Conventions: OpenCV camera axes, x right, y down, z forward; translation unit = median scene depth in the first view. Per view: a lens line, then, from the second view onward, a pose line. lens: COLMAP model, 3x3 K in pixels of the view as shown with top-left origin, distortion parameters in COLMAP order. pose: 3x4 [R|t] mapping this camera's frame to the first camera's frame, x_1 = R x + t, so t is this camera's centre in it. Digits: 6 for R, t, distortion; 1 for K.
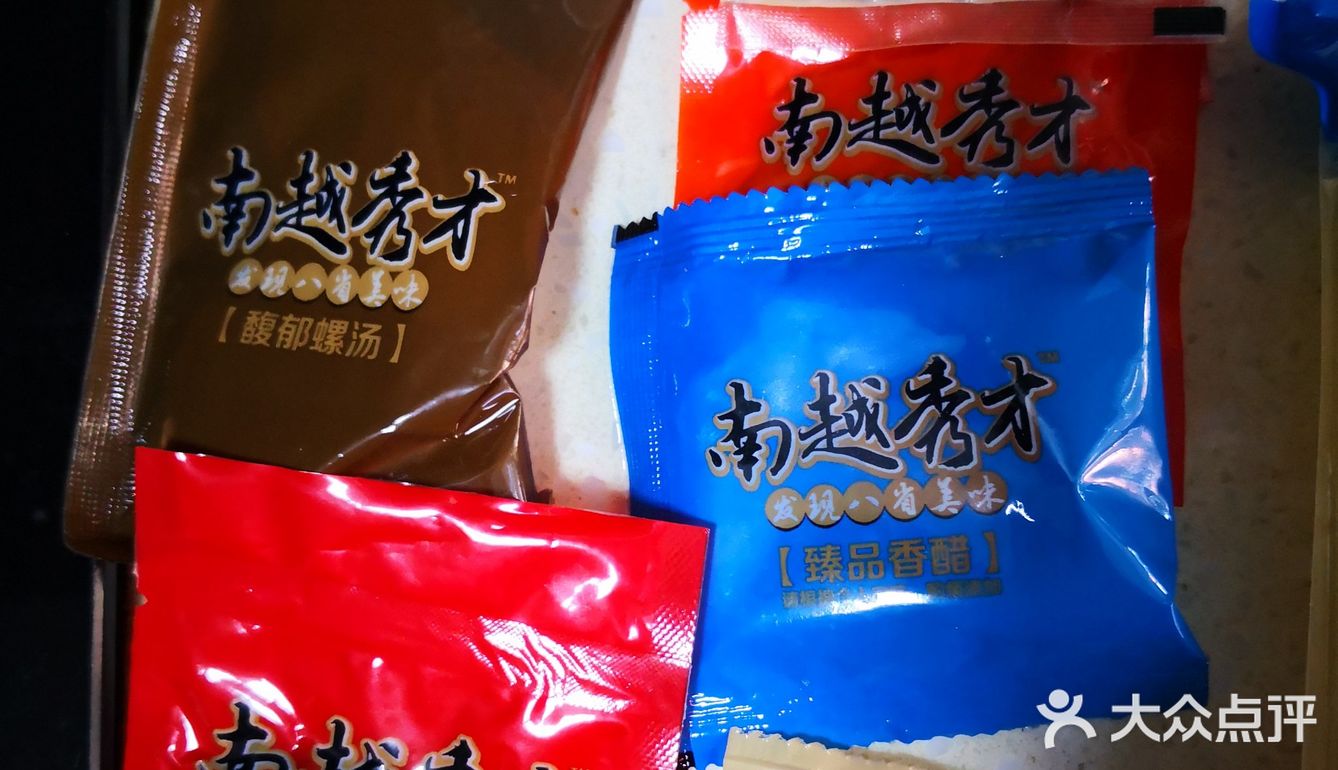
lens RADIAL K [[1485.5, 0, 660.7], [0, 1485.5, 380.0], [0, 0, 1]] dist [0.182735, 0.000000]
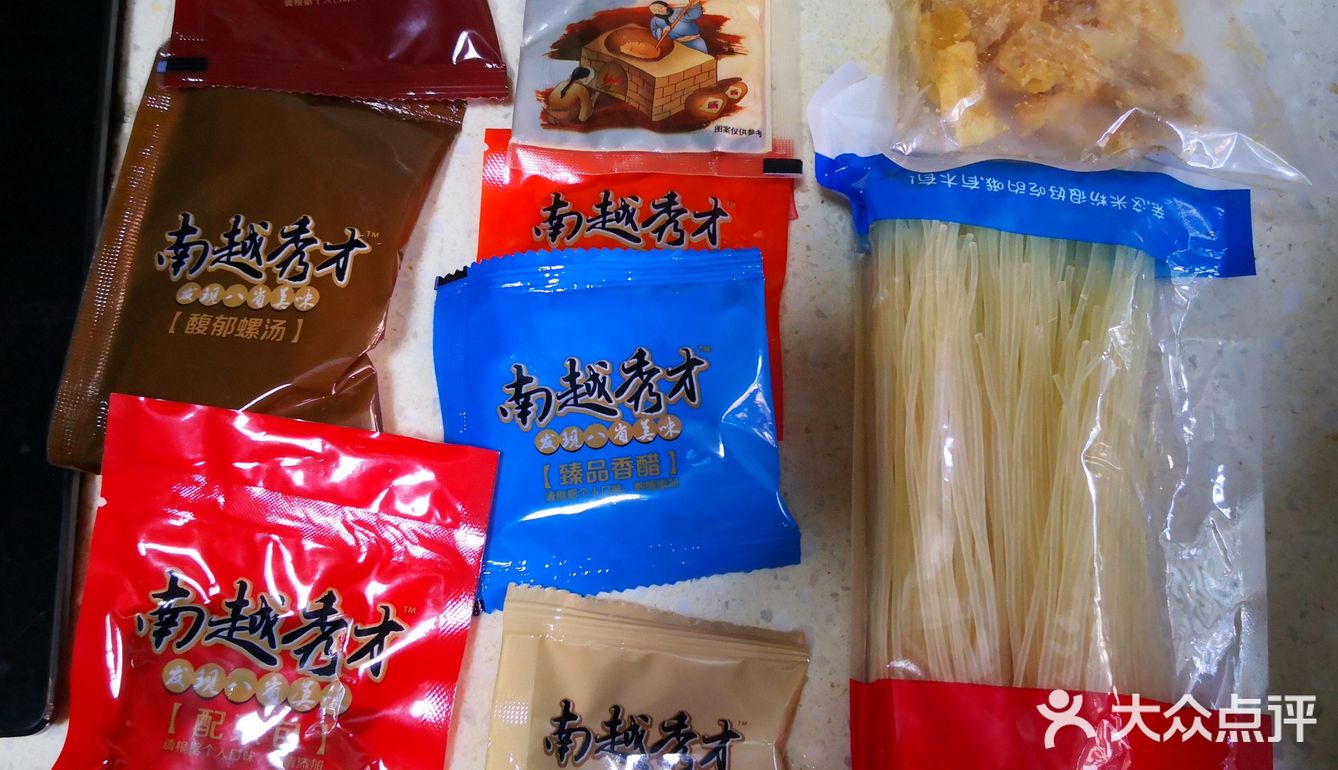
lens RADIAL K [[1485.5, 0, 670.5], [0, 1485.5, 390.2], [0, 0, 1]] dist [0.182735, 0.000000]
pose [[0.981527, 0.031587, 0.188700, -0.086960], [0.006768, 0.979928, -0.199236, 0.342970], [-0.191206, 0.196833, 0.961612, -0.551485]]
